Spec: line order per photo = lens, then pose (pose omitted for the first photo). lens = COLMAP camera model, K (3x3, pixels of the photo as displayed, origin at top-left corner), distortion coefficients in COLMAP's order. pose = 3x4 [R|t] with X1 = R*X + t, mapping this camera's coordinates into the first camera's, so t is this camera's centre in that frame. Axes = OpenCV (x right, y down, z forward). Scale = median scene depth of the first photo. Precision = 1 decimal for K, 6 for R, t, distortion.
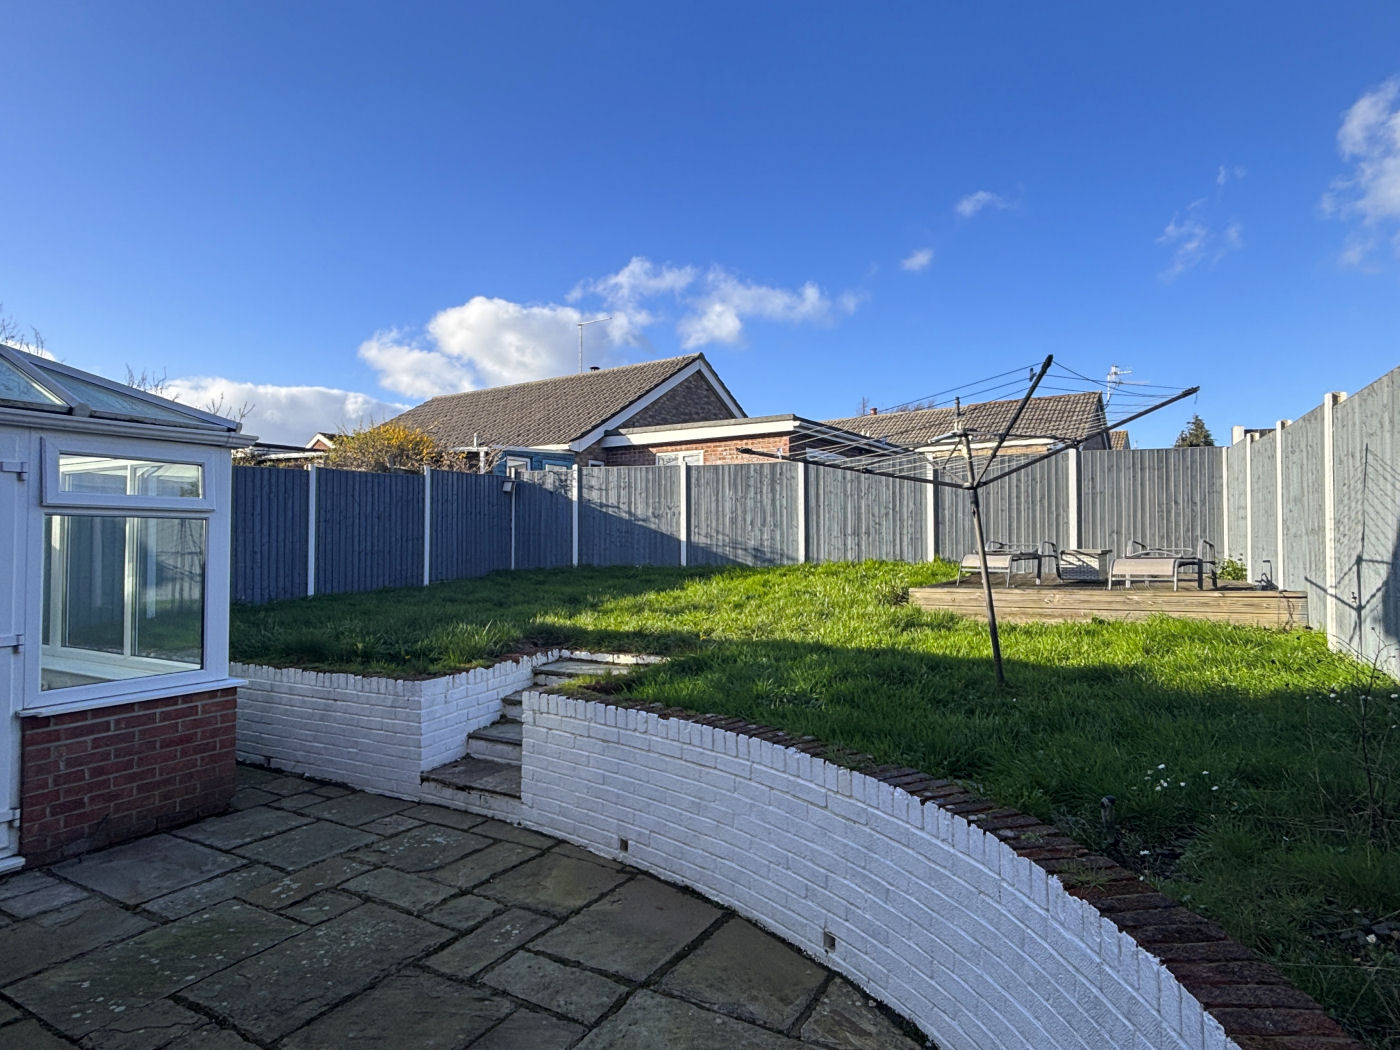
lens RADIAL K [[778.9, 0, 700.0], [0, 778.9, 525.0], [0, 0, 1]] dist [-0.001876, -0.000461]
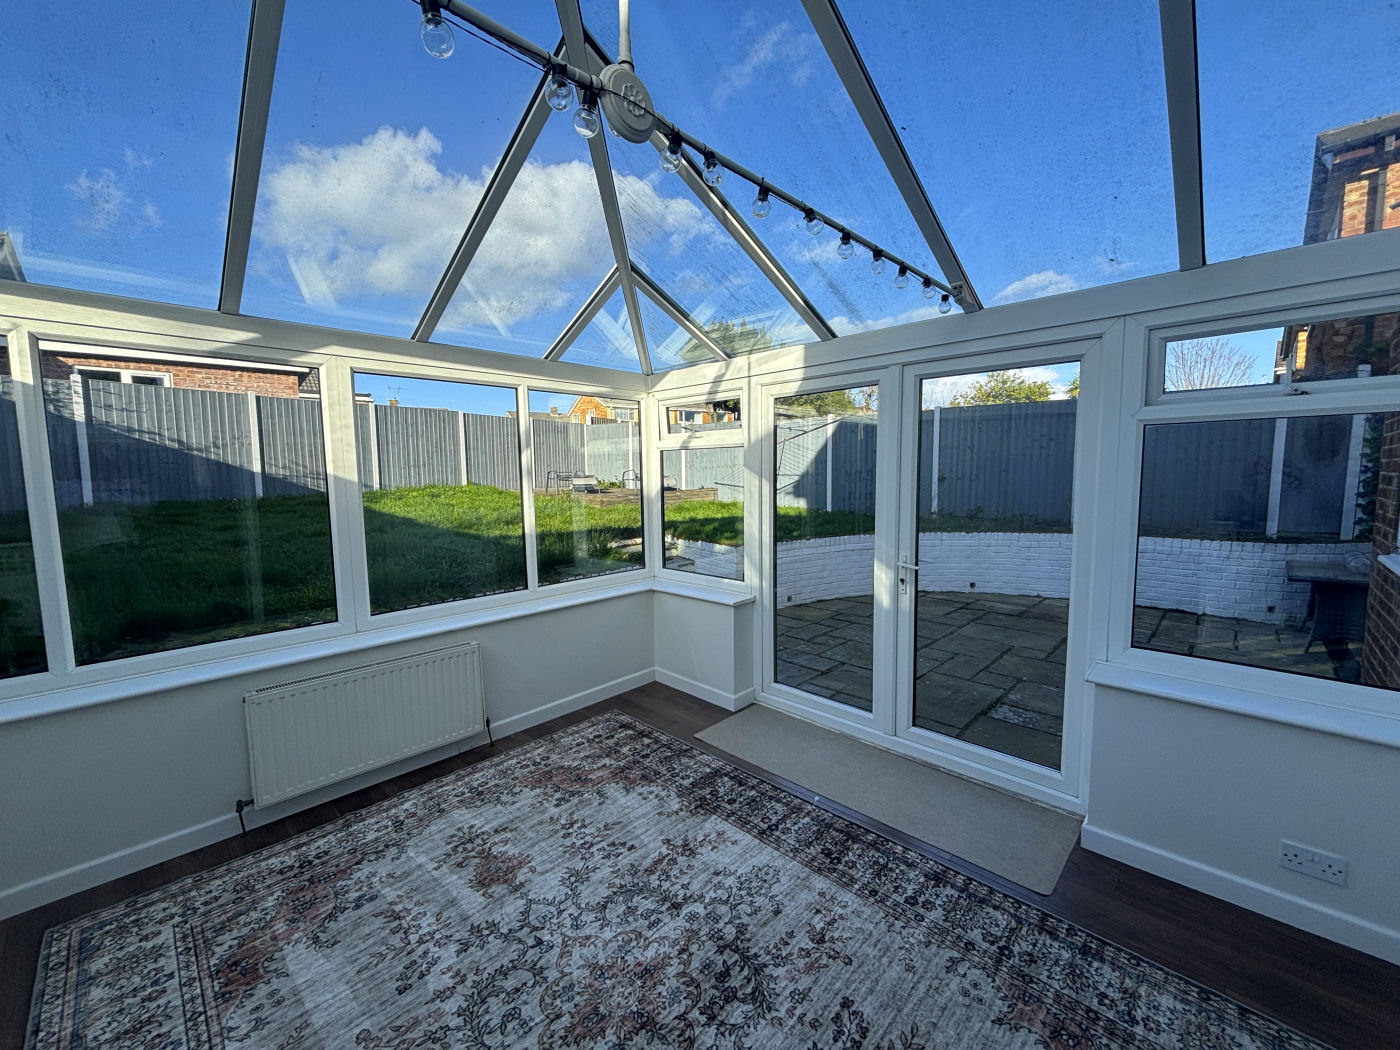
lens RADIAL K [[566.1, 0, 700.9], [0, 566.1, 526.2], [0, 0, 1]] dist [-0.001446, 0.000558]
pose [[0.251911, -0.099362, 0.962636, -0.574607], [-0.008027, 0.994466, 0.104748, 0.008214], [-0.967717, -0.034114, 0.249719, 0.276236]]
